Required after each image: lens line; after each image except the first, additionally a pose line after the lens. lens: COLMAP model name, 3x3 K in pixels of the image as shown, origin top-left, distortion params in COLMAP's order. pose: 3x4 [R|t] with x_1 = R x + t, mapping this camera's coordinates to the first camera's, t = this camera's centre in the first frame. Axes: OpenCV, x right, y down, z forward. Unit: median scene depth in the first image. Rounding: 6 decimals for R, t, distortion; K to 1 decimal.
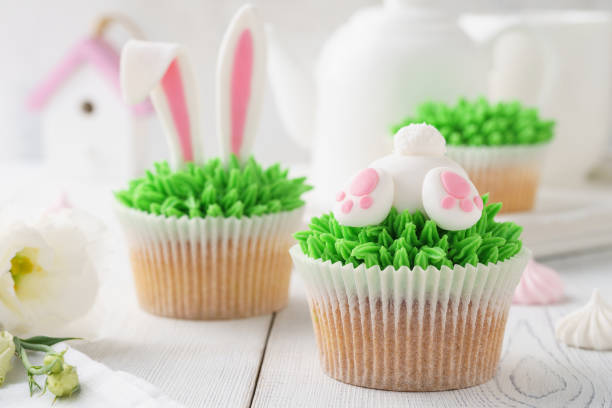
lens RADIAL K [[1577.9, 0, 306.0], [0, 1577.9, 204.0], [0, 0, 1]] dist [0.155592, -0.659240]
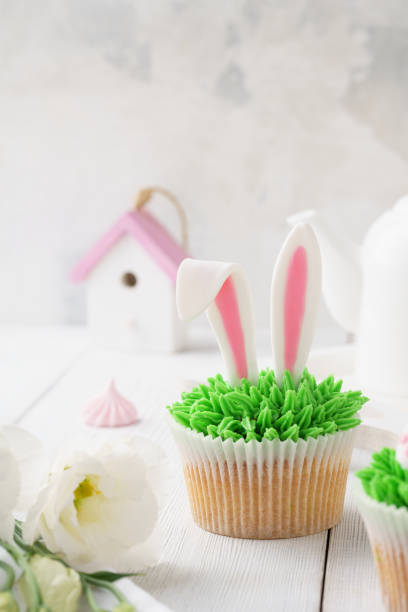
lens RADIAL K [[1577.9, 0, 204.0], [0, 1577.9, 306.0], [0, 0, 1]] dist [0.155592, -0.659240]
pose [[0.997388, -0.003772, -0.072134, -0.027044], [0.004545, 0.999934, 0.010560, -0.086191], [0.072090, -0.010860, 0.997339, -0.005092]]
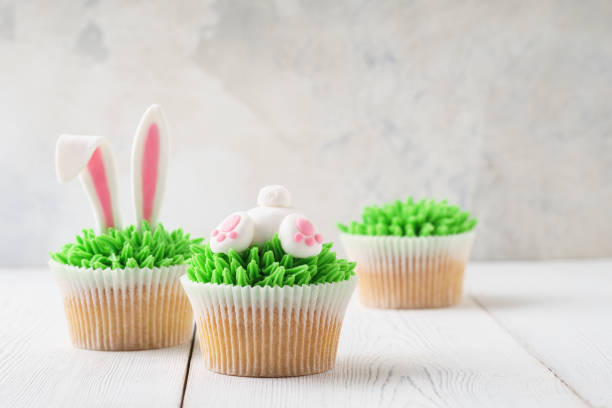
lens RADIAL K [[1577.9, 0, 306.0], [0, 1577.9, 204.0], [0, 0, 1]] dist [0.155592, -0.659240]
pose [[0.997895, -0.024397, 0.060094, 0.007305], [0.029195, 0.996343, -0.080301, 0.062851], [-0.057915, 0.081887, 0.994957, -0.287689]]
